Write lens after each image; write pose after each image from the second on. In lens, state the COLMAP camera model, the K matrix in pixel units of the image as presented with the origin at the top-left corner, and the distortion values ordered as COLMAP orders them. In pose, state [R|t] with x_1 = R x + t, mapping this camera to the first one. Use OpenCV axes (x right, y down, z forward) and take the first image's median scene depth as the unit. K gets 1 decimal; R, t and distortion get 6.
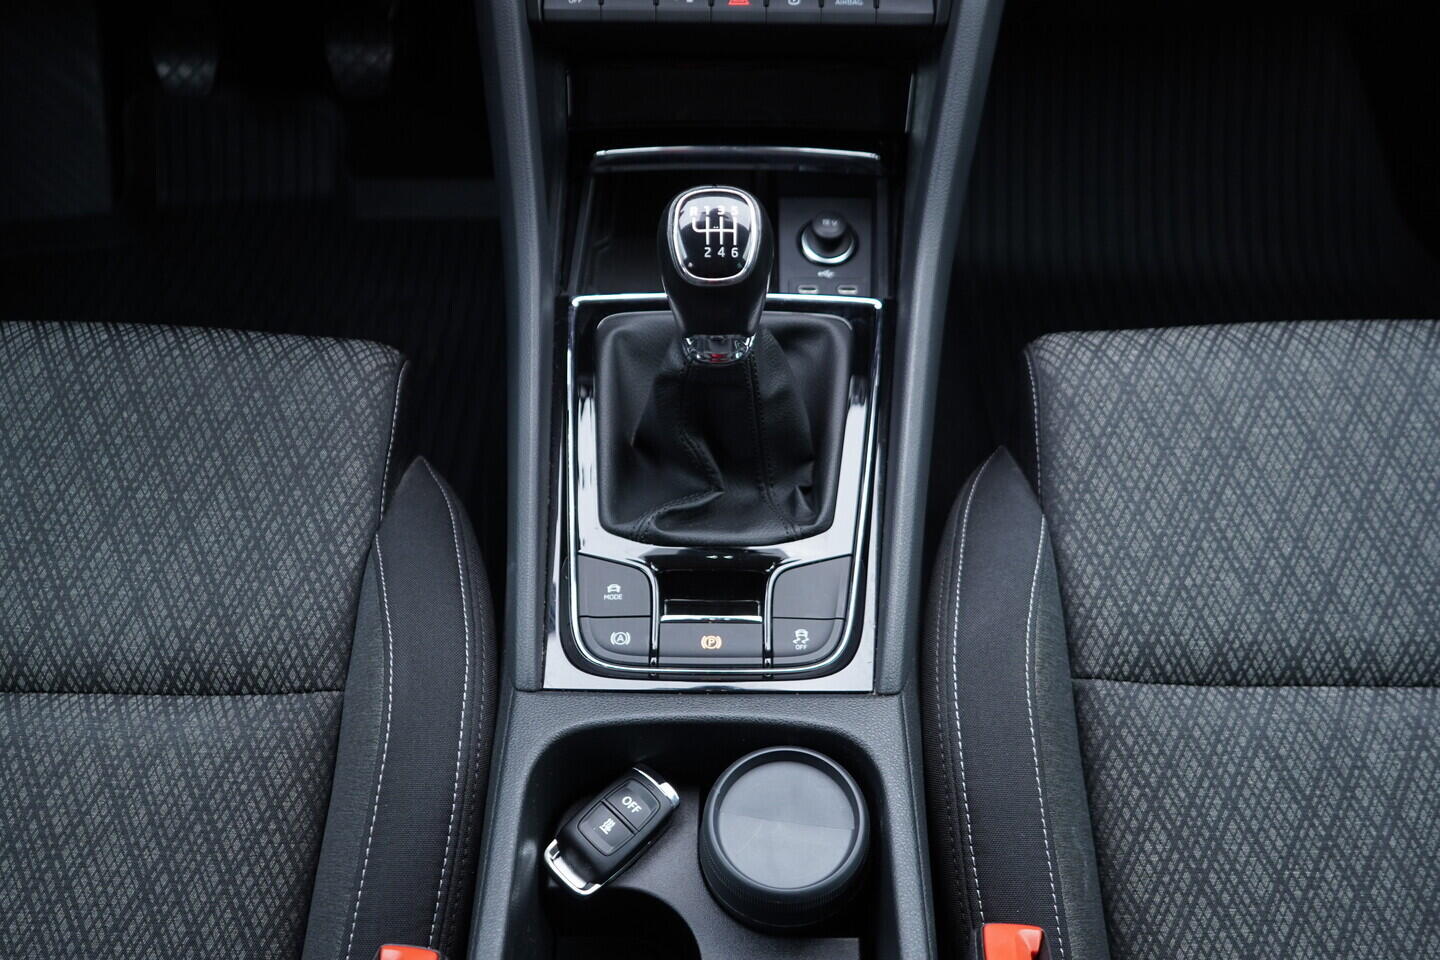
lens RADIAL K [[1524.4, 0, 721.3], [0, 1524.4, 478.7], [0, 0, 1]] dist [-0.003093, 0.000000]
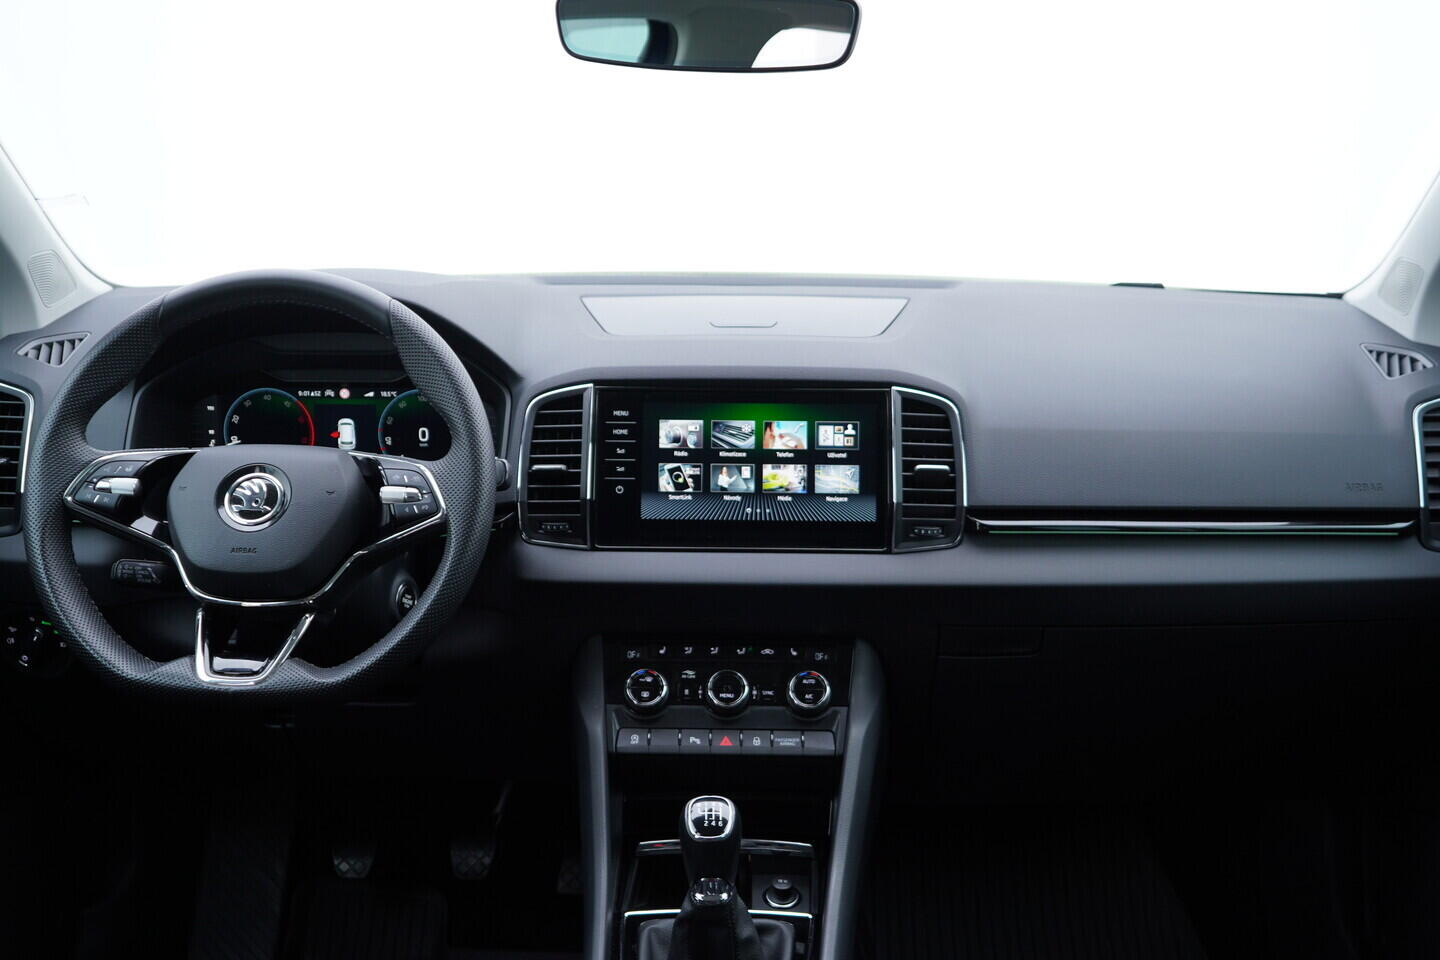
lens RADIAL K [[1524.4, 0, 720.8], [0, 1524.4, 481.2], [0, 0, 1]] dist [-0.003093, 0.000000]
pose [[0.999919, 0.007400, -0.010328, 0.019835], [-0.012155, 0.793881, -0.607952, 0.511373], [0.003700, 0.608028, 0.793907, -0.588720]]
